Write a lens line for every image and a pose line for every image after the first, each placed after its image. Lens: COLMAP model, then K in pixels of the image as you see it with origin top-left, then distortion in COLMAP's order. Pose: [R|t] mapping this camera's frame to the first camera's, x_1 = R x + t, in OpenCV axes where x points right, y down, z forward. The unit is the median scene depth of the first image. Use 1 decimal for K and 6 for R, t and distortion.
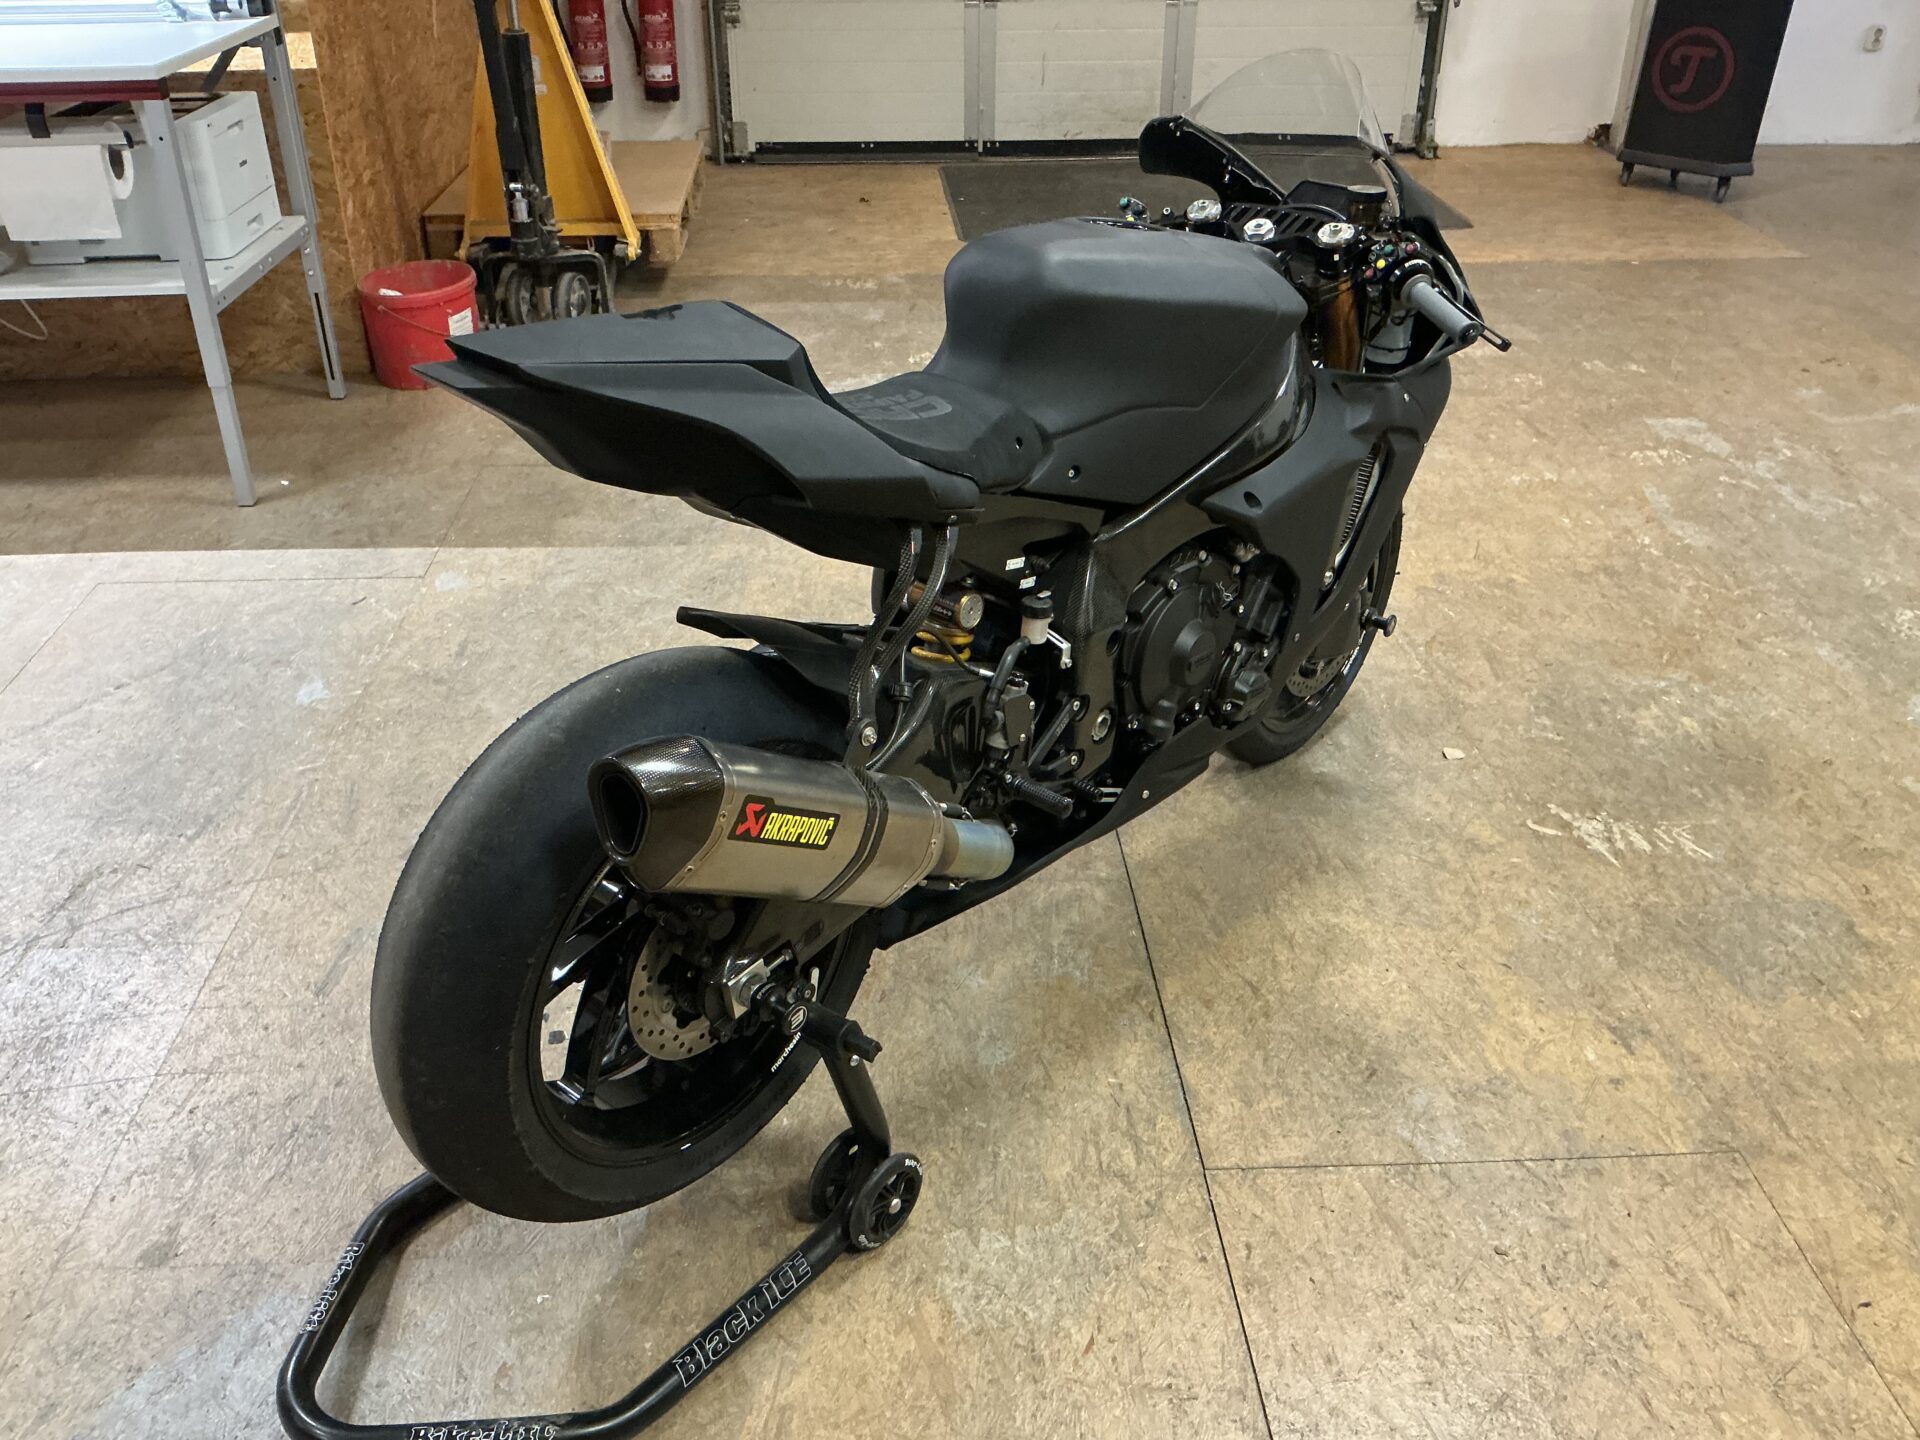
lens RADIAL K [[1618.6, 0, 960.0], [0, 1618.6, 720.0], [0, 0, 1]] dist [0.120469, -0.274515]
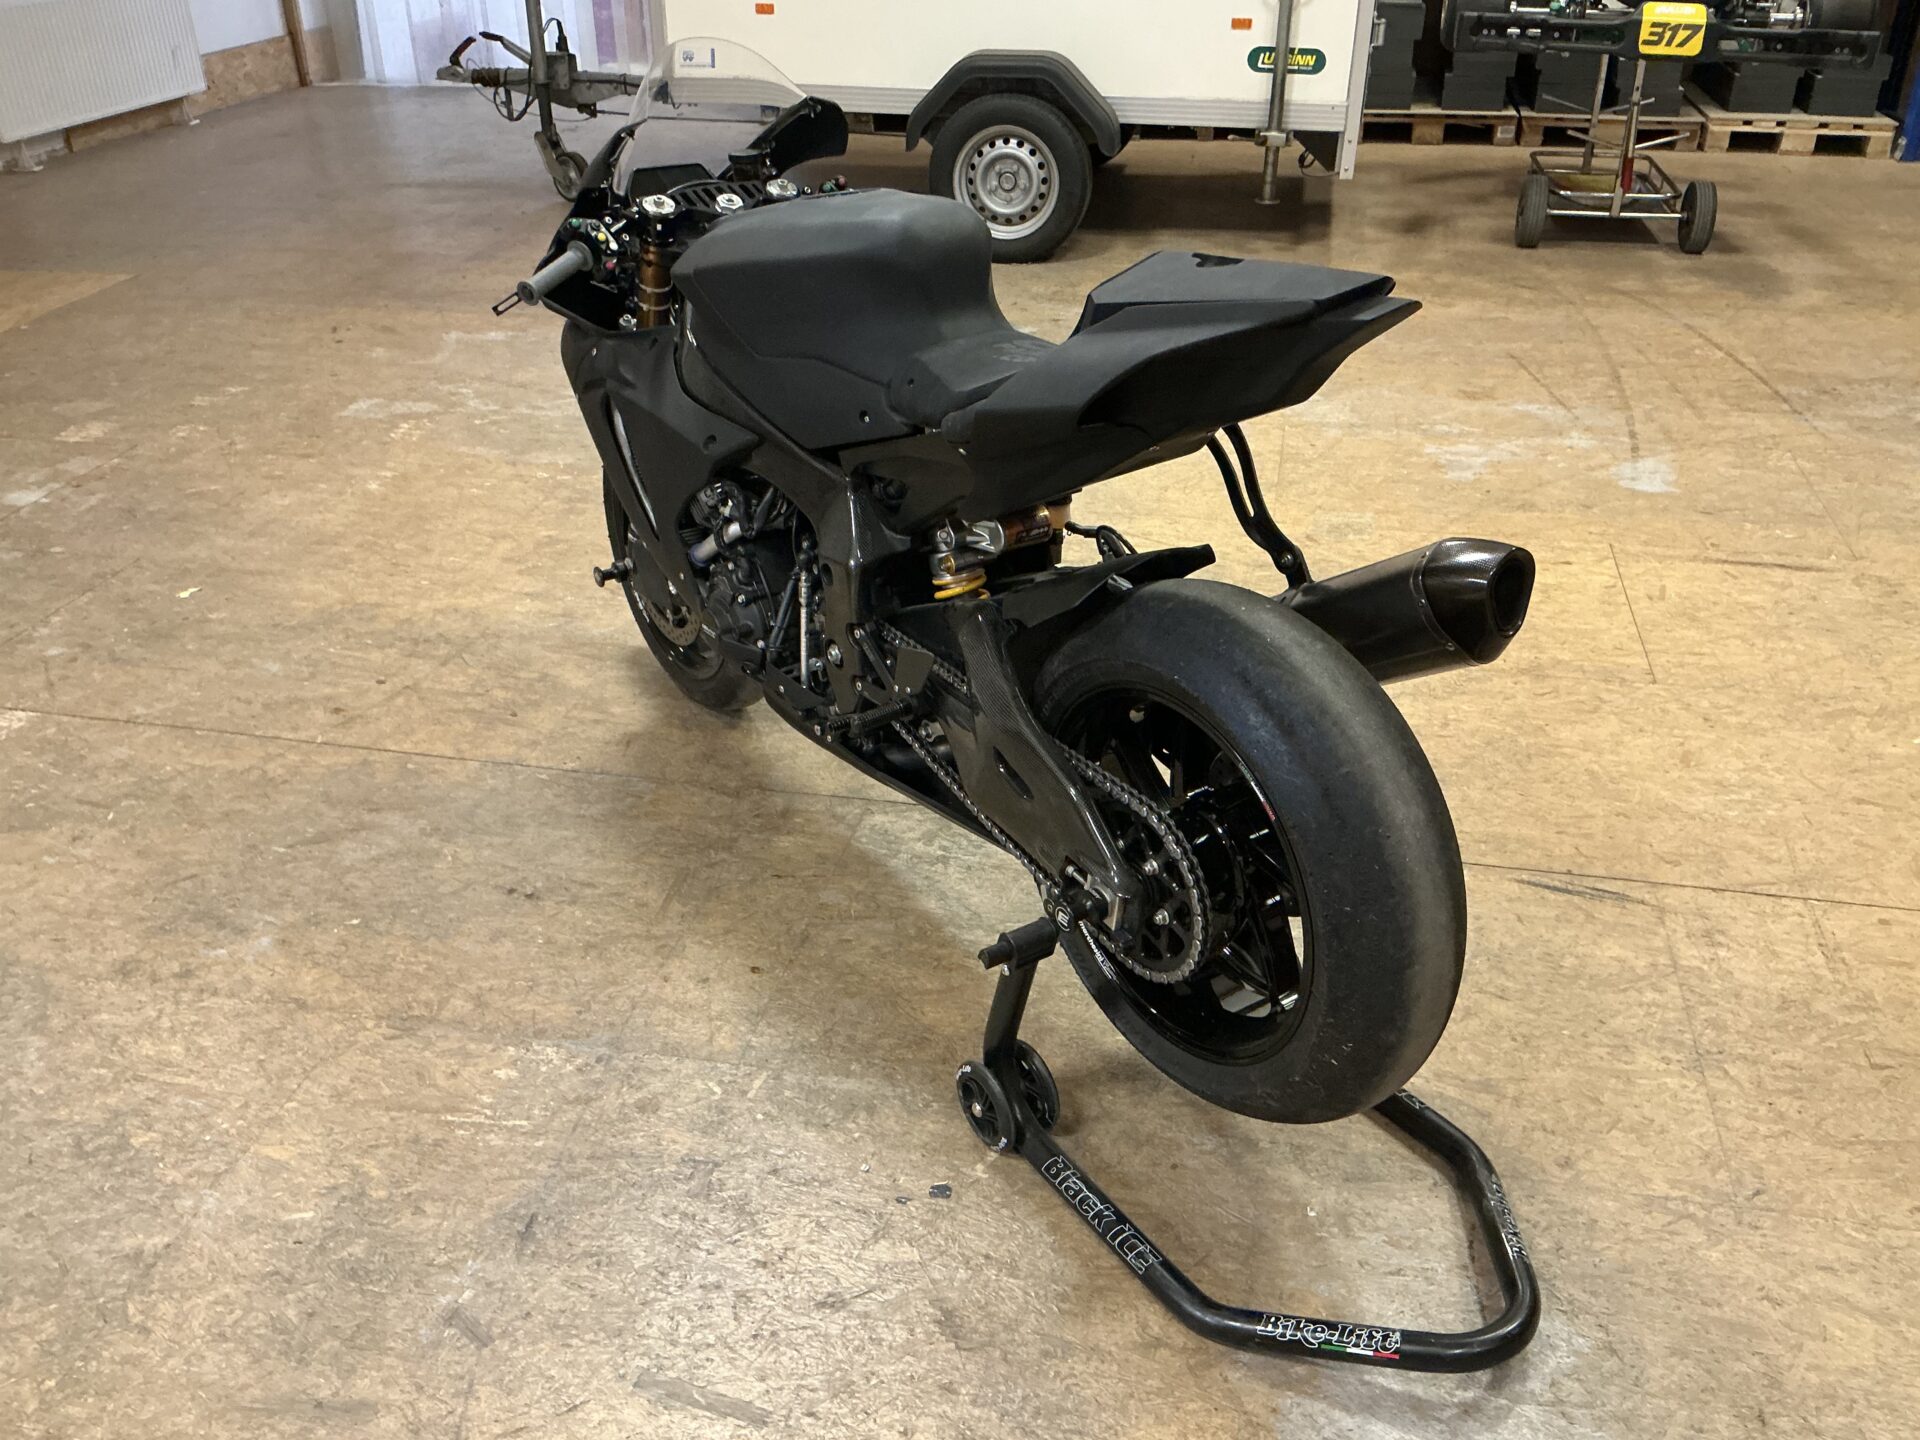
lens RADIAL K [[1591.4, 0, 958.9], [0, 1591.4, 731.3], [0, 0, 1]] dist [0.097256, -0.215436]
pose [[0.269762, -0.484556, 0.832126, -0.750337], [0.496555, 0.810404, 0.310932, -0.242146], [-0.825022, 0.329318, 0.459225, 0.445851]]
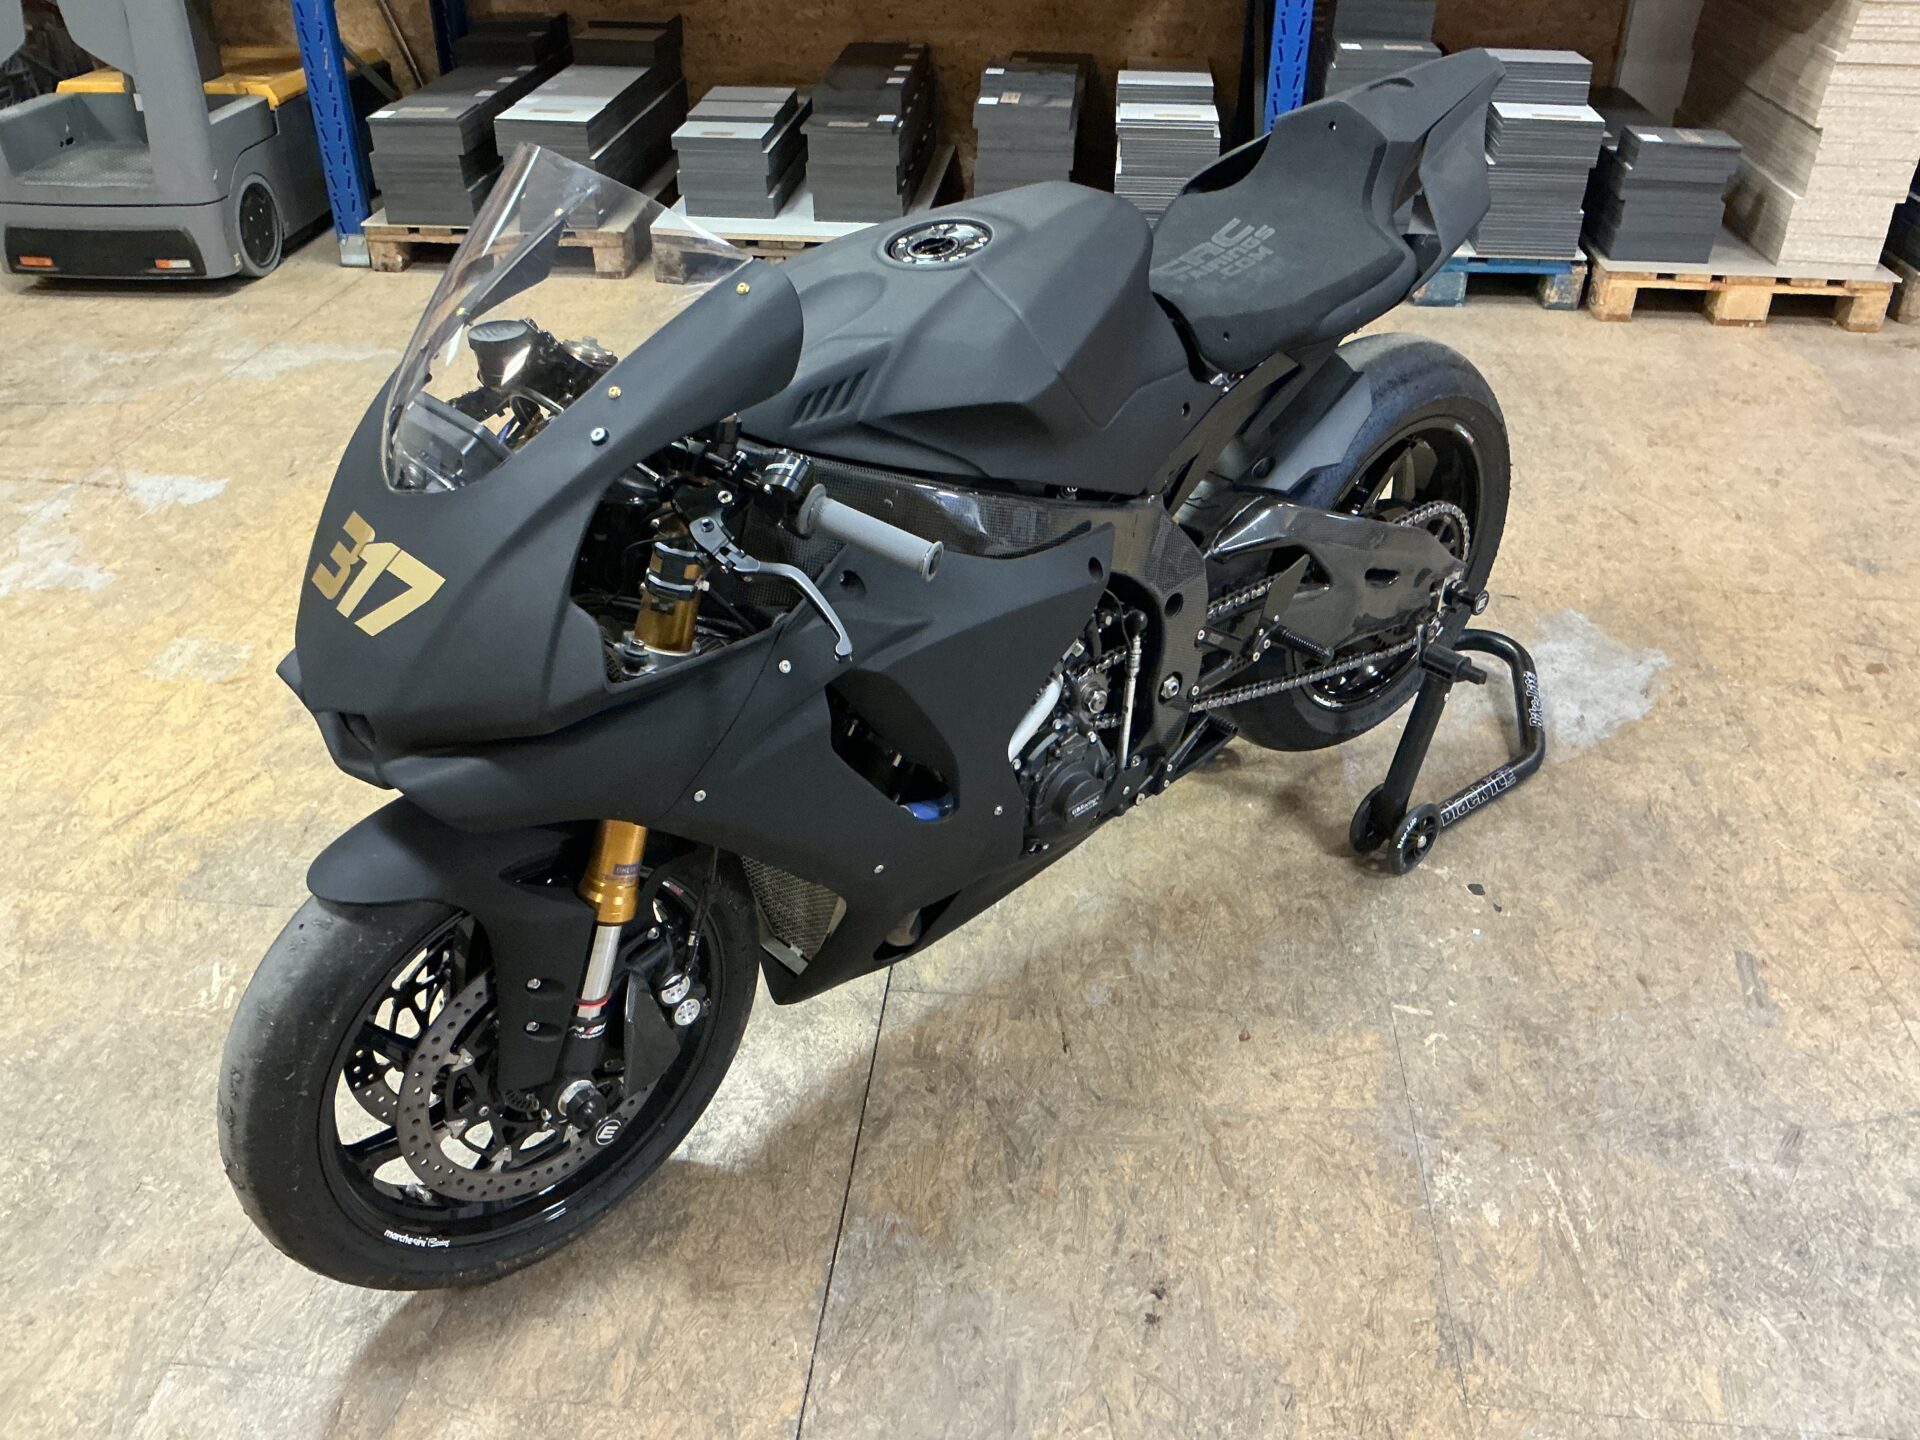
lens RADIAL K [[1591.4, 0, 958.9], [0, 1591.4, 731.3], [0, 0, 1]] dist [0.097256, -0.215436]
pose [[-0.987376, -0.084983, 0.133667, -0.037533], [0.079929, 0.461241, 0.883667, -0.722062], [-0.136750, 0.883196, -0.448626, 1.259533]]
